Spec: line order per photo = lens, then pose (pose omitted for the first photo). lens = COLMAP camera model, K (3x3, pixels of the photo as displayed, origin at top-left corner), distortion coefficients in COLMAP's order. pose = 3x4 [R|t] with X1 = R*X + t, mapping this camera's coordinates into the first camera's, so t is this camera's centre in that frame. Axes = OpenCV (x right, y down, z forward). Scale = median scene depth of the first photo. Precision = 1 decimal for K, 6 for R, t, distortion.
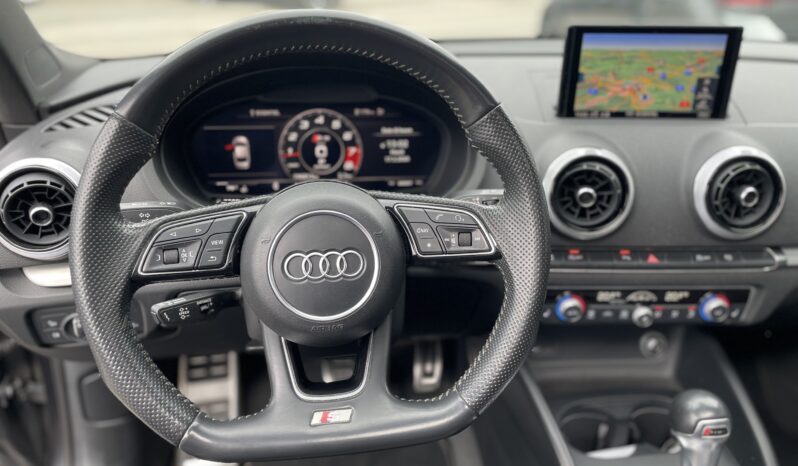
lens RADIAL K [[599.8, 0, 401.0], [0, 599.8, 220.0], [0, 0, 1]] dist [0.075705, -0.117862]
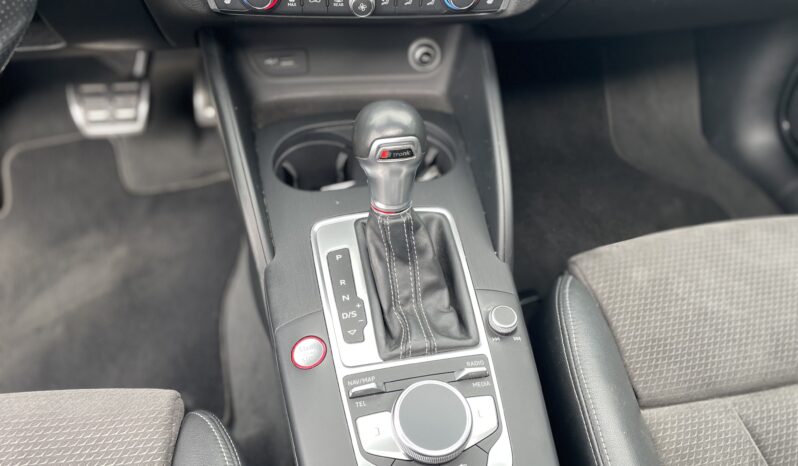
lens RADIAL K [[599.8, 0, 401.0], [0, 599.8, 220.0], [0, 0, 1]] dist [0.075705, -0.117862]
pose [[0.995283, -0.033282, 0.091130, 0.370963], [-0.006394, 0.914773, 0.403918, 0.102741], [-0.096807, -0.402595, 0.910245, 0.242563]]
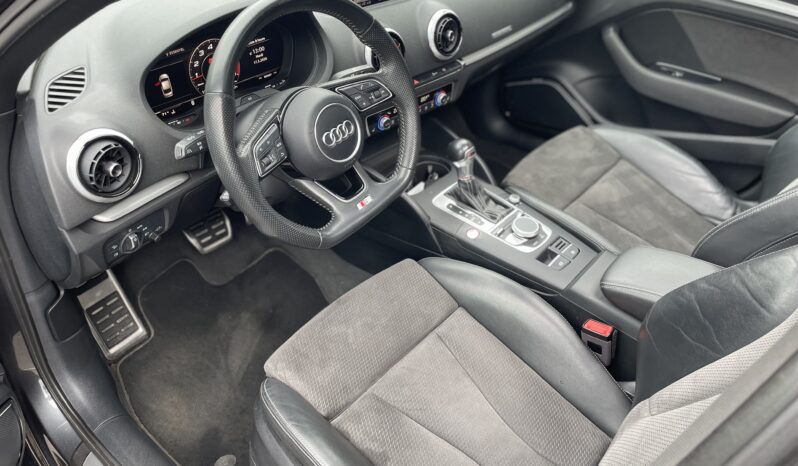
lens RADIAL K [[590.8, 0, 398.2], [0, 590.8, 233.8], [0, 0, 1]] dist [0.057050, -0.002032]
pose [[0.743616, -0.410287, 0.527920, -0.731994], [0.236409, 0.899924, 0.366398, -0.183978], [-0.625416, -0.147655, 0.766194, -0.396759]]
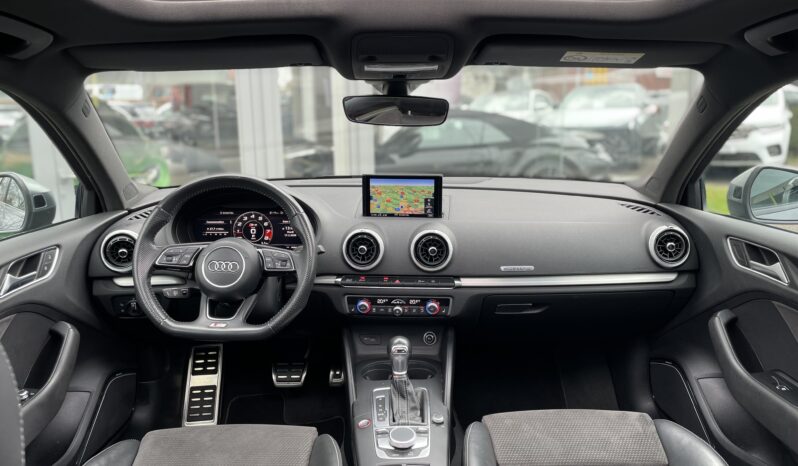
lens RADIAL K [[590.8, 0, 398.2], [0, 590.8, 233.8], [0, 0, 1]] dist [0.057050, -0.002032]
pose [[0.995690, 0.010425, -0.092154, 0.581550], [-0.026141, 0.984921, -0.171020, 0.243729], [0.088982, 0.172692, 0.980948, -1.015003]]
